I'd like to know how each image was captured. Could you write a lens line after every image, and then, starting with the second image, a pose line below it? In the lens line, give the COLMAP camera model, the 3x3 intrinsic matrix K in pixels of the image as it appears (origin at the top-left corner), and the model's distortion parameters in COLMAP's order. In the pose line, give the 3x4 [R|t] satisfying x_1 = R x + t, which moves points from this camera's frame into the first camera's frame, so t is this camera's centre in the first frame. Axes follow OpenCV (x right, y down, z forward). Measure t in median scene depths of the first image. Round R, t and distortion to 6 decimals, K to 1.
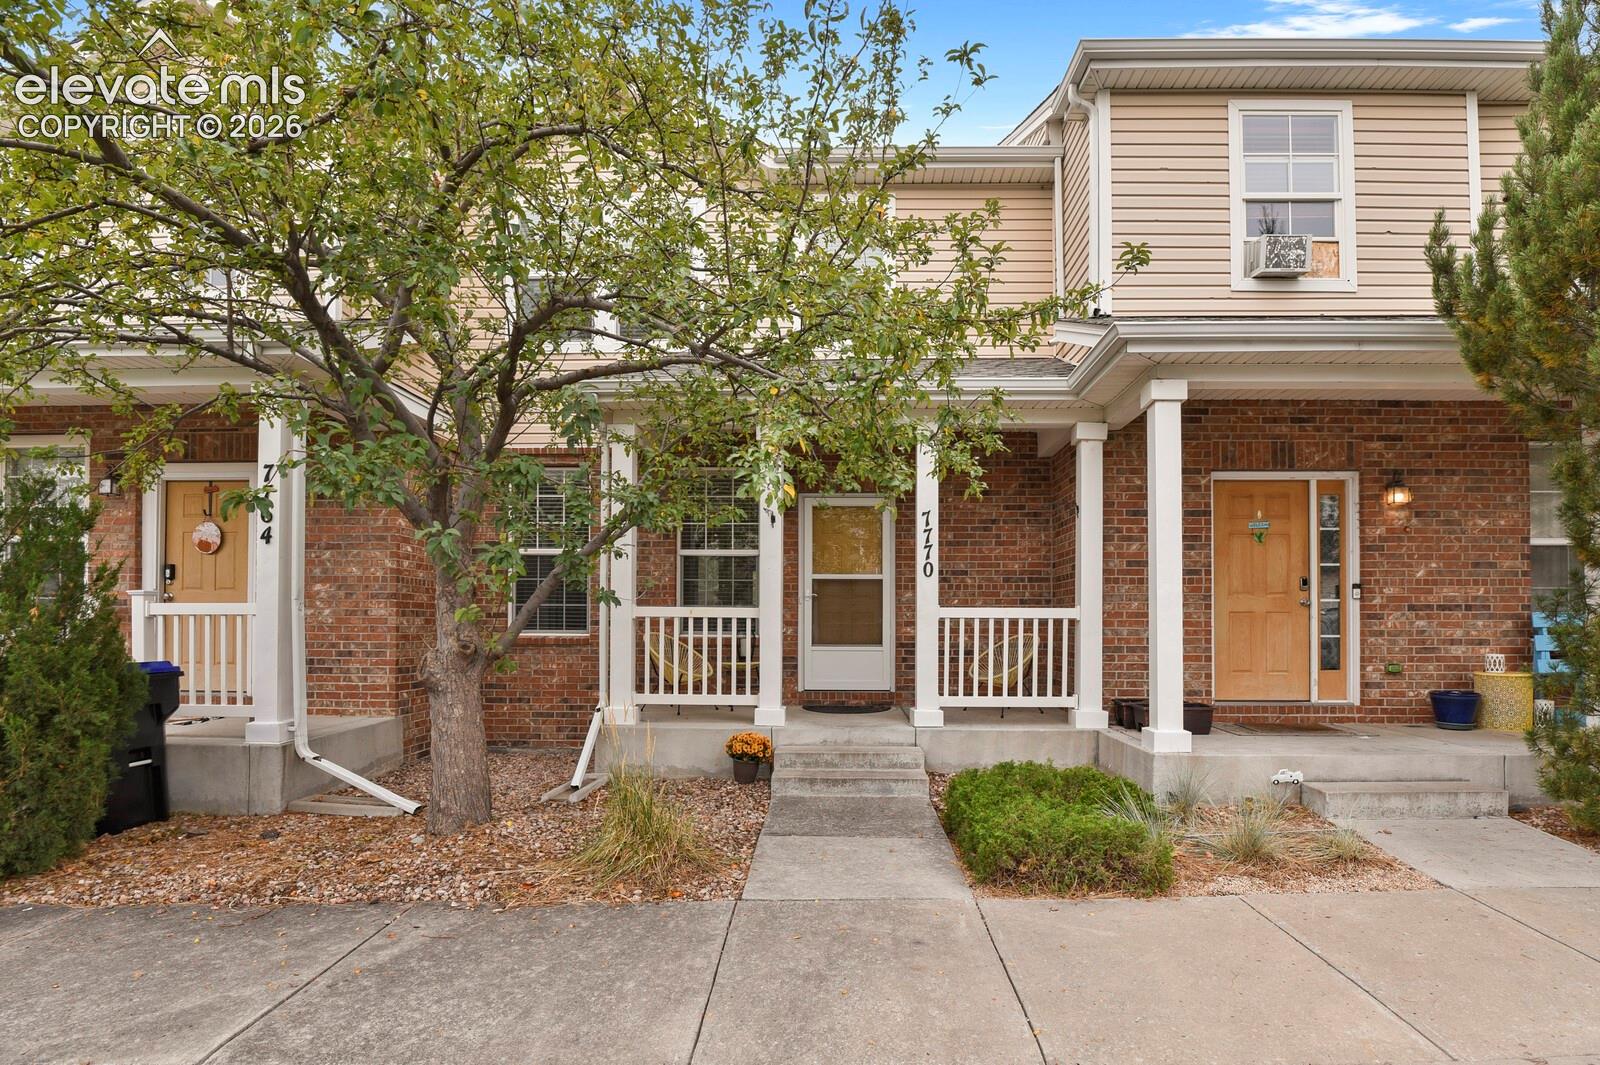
lens RADIAL K [[829.5, 0, 820.7], [0, 829.5, 617.7], [0, 0, 1]] dist [-0.024705, -0.000169]
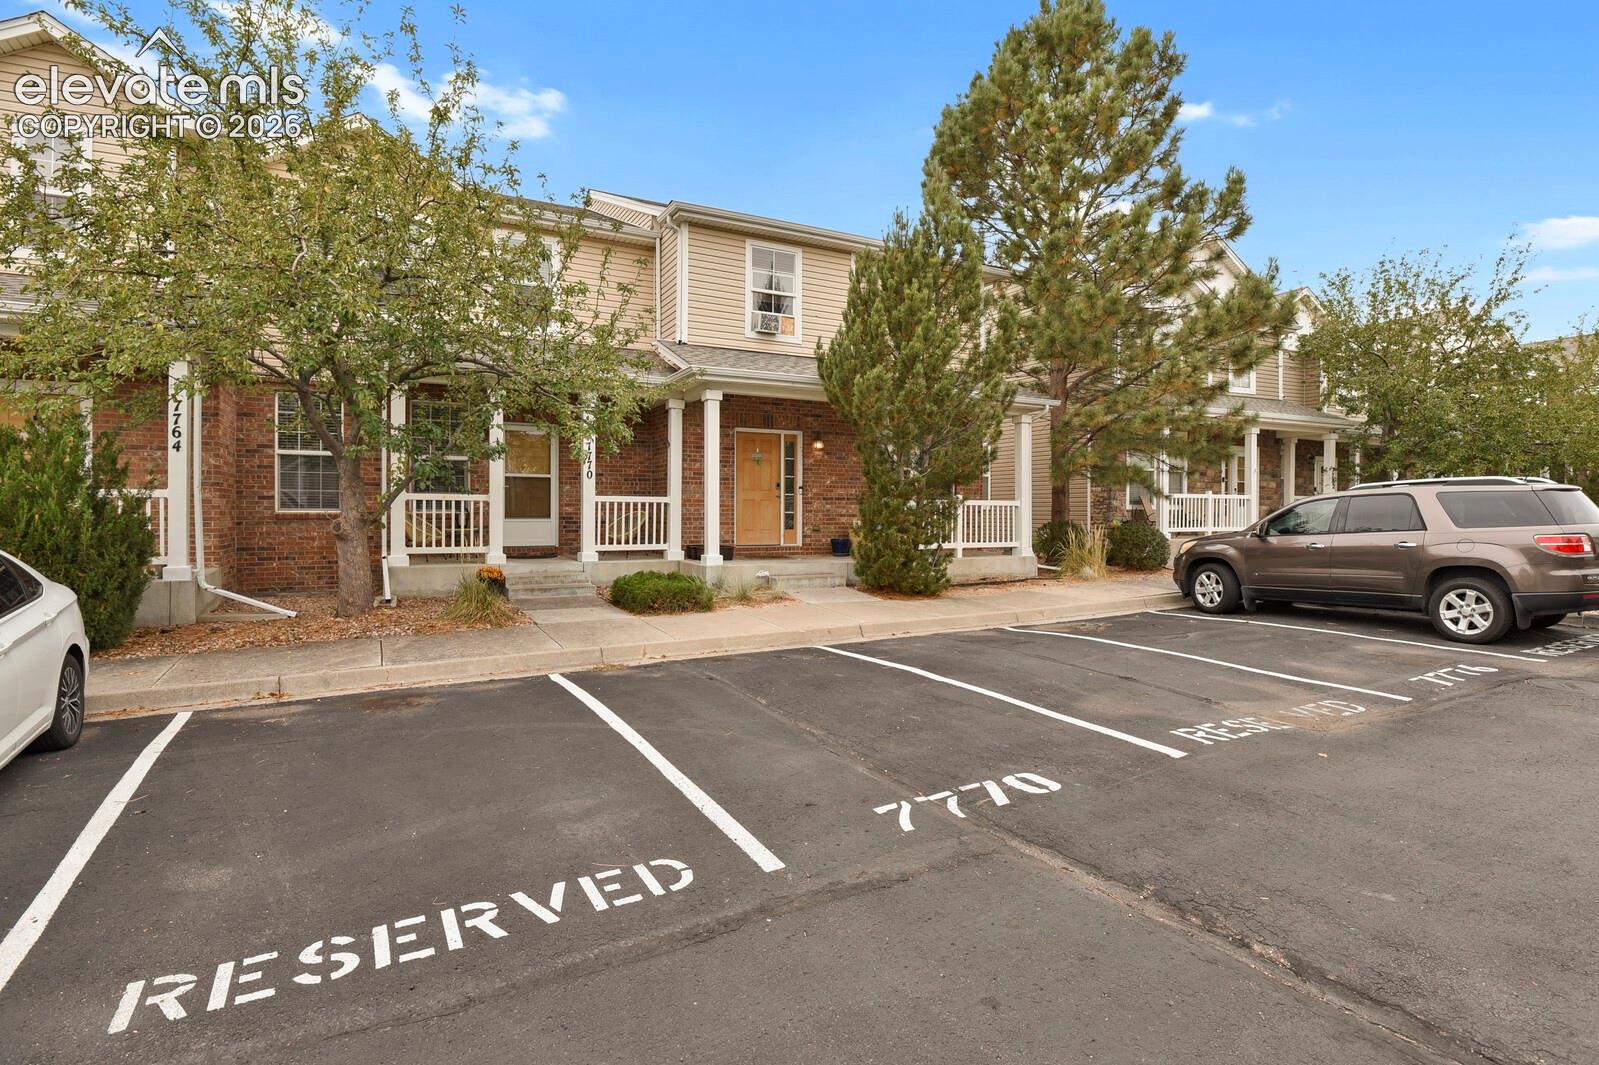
lens RADIAL K [[820.4, 0, 809.4], [0, 820.4, 524.5], [0, 0, 1]] dist [-0.030261, -0.000881]
pose [[0.873471, -0.005925, 0.486840, -0.316672], [-0.008254, 0.999602, 0.026974, -0.002364], [-0.486806, -0.027580, 0.873074, -0.783250]]
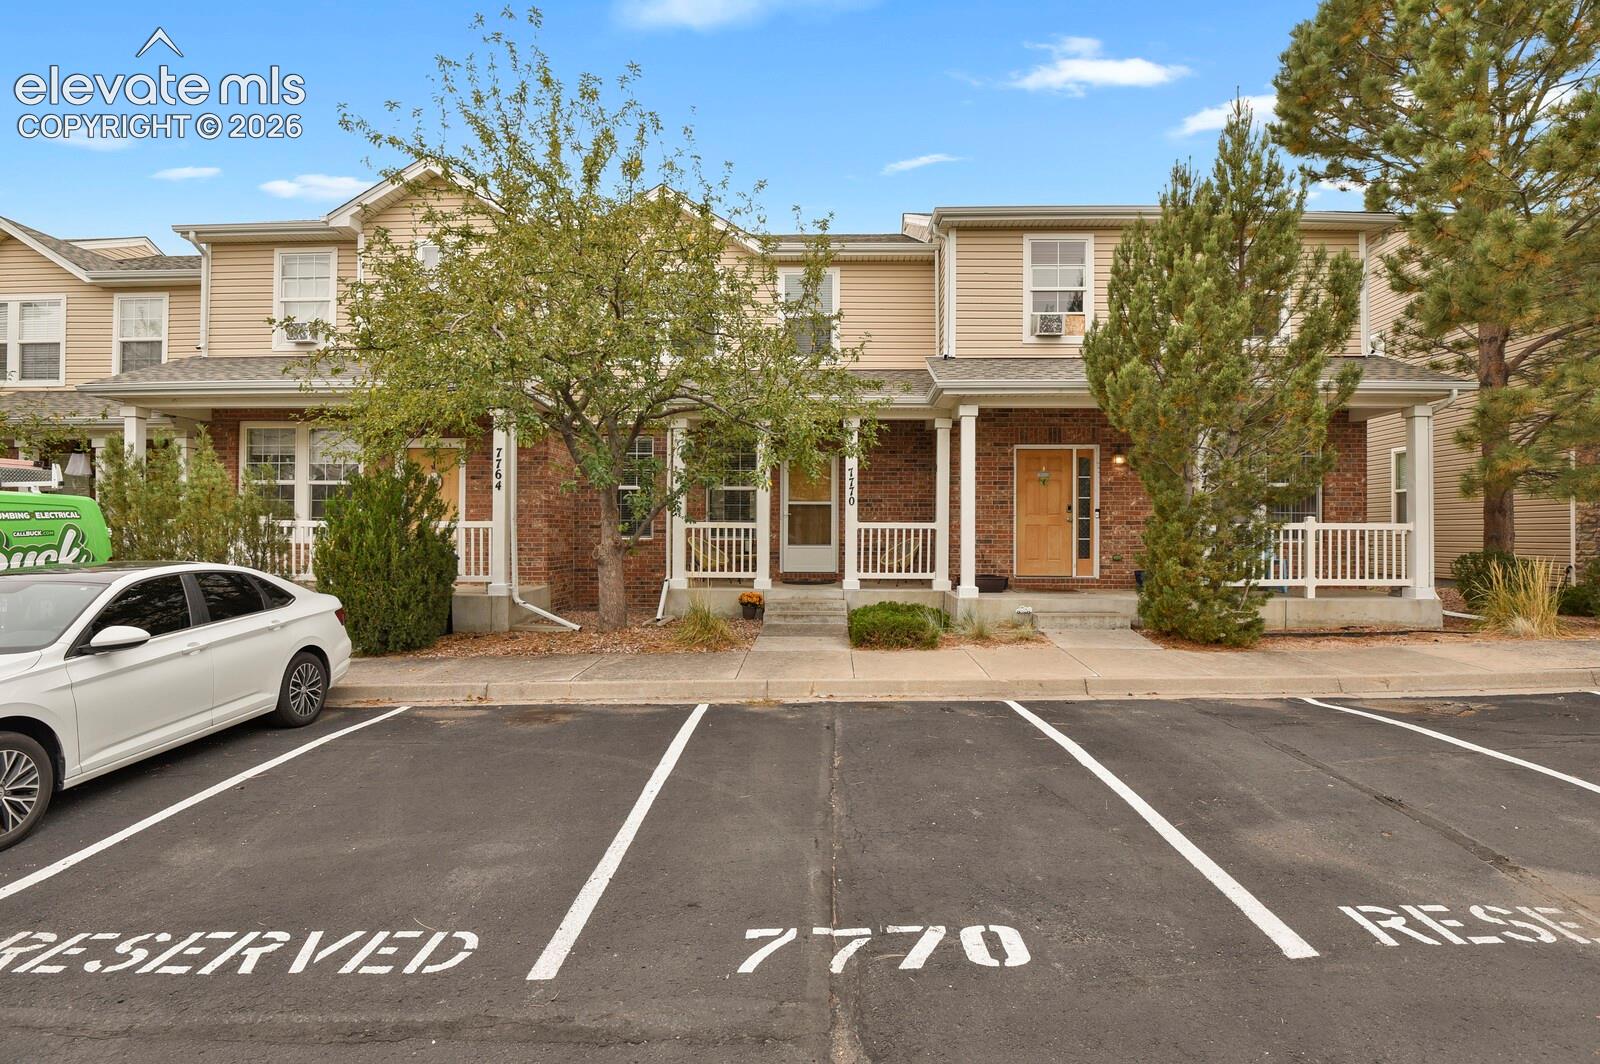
lens RADIAL K [[817.2, 0, 793.8], [0, 817.2, 536.9], [0, 0, 1]] dist [-0.029664, -0.001366]
pose [[0.999714, -0.000004, -0.023915, 0.047238], [0.000361, 0.999889, 0.014919, -0.007994], [0.023913, -0.014924, 0.999603, -0.746105]]
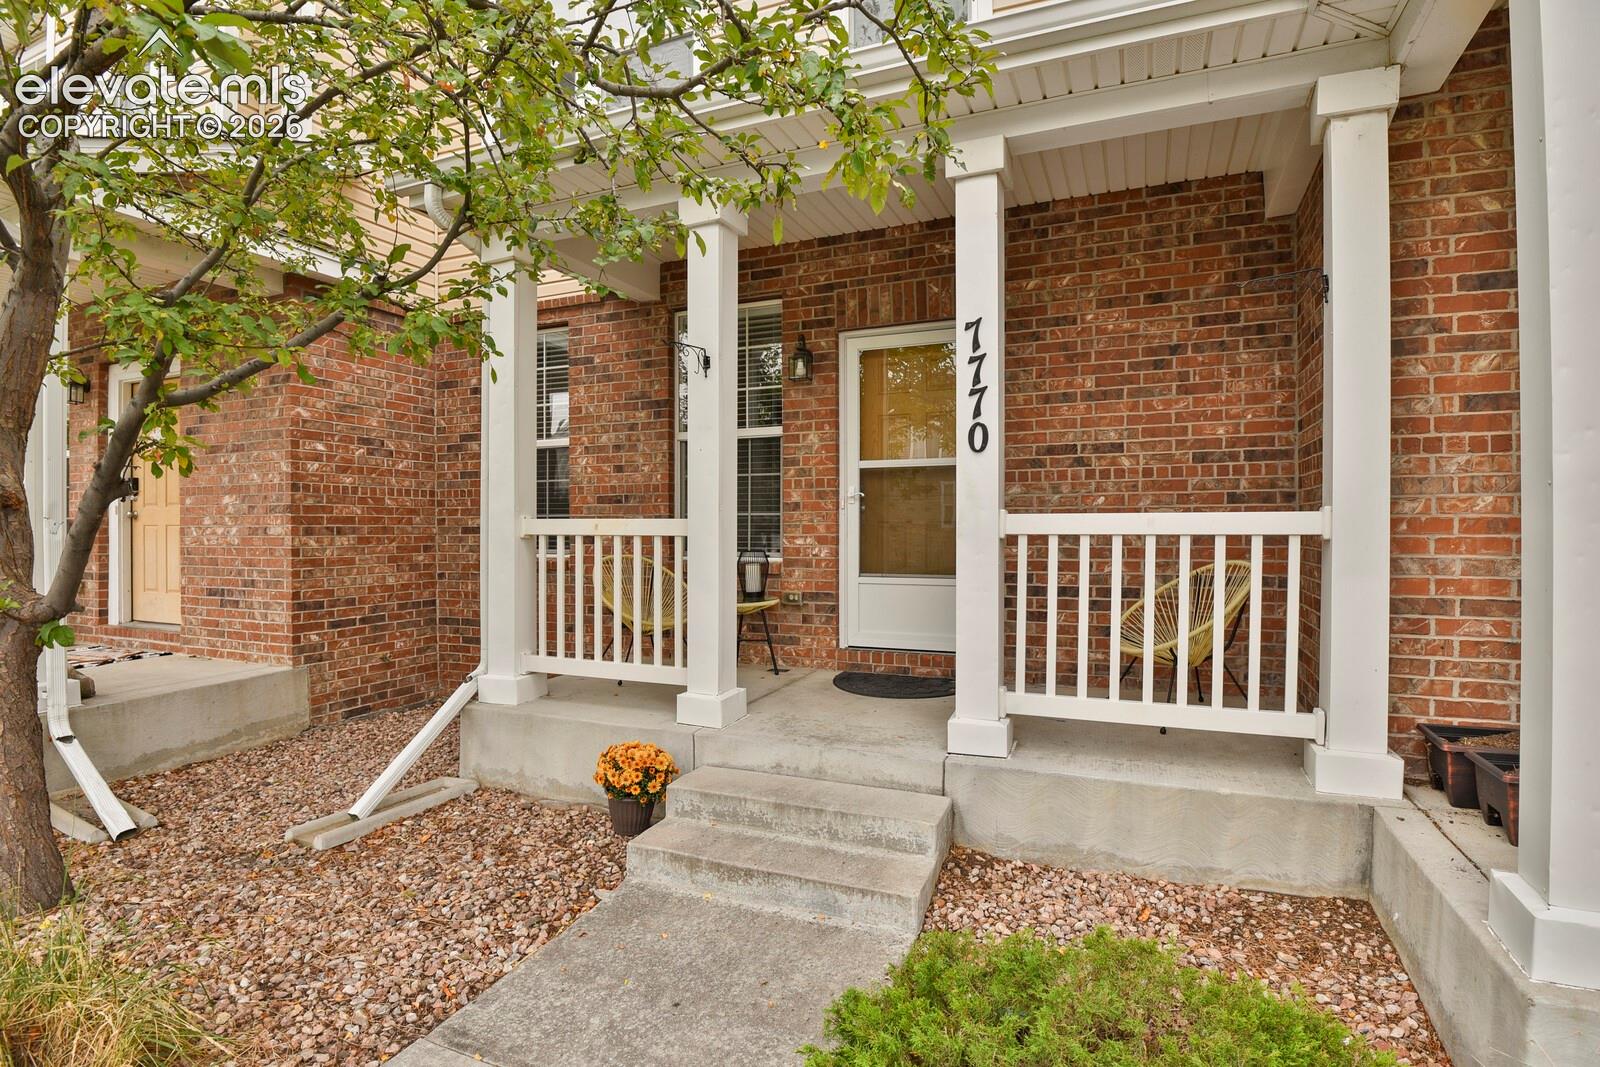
lens RADIAL K [[817.2, 0, 793.8], [0, 817.2, 538.4], [0, 0, 1]] dist [-0.029664, -0.001366]
pose [[0.931940, -0.004081, -0.362590, 0.200908], [0.012605, 0.999697, 0.021146, -0.009573], [0.362394, -0.024277, 0.931709, 0.497560]]
